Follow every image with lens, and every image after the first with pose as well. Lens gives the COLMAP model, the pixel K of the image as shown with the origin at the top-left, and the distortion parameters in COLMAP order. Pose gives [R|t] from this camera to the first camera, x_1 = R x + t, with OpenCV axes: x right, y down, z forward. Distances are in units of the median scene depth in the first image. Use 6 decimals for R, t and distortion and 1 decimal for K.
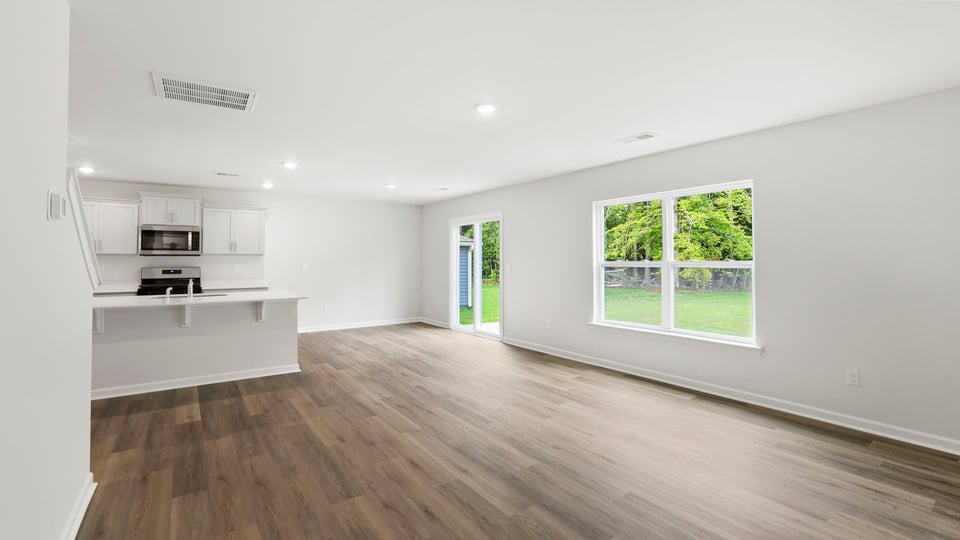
lens RADIAL K [[431.3, 0, 477.3], [0, 431.3, 262.3], [0, 0, 1]] dist [-0.001302, 0.000165]
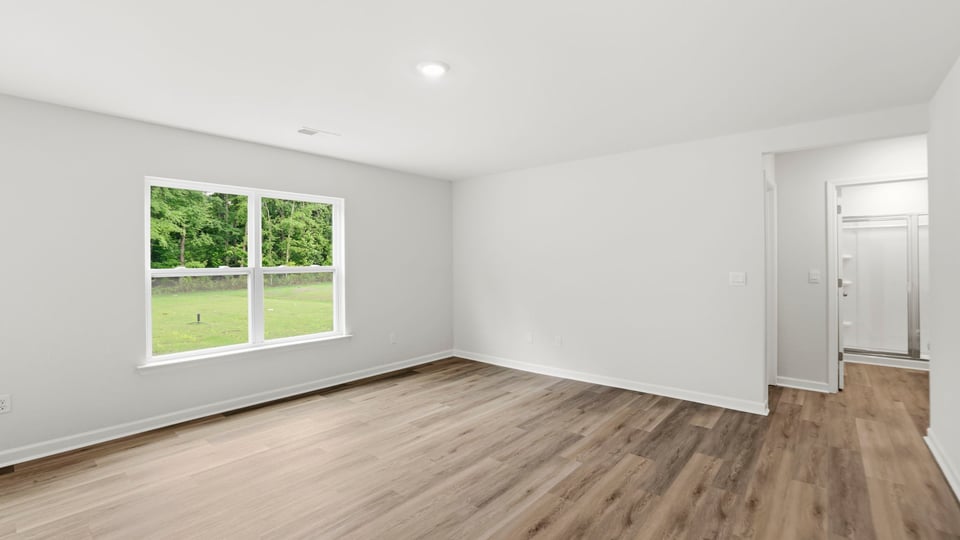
lens RADIAL K [[431.3, 0, 477.3], [0, 431.3, 262.3], [0, 0, 1]] dist [-0.001302, 0.000165]
pose [[-0.259038, 0.005150, 0.965853, -0.709989], [0.014999, 0.999887, -0.001309, -0.005511], [-0.965751, 0.014148, -0.259086, 1.064448]]
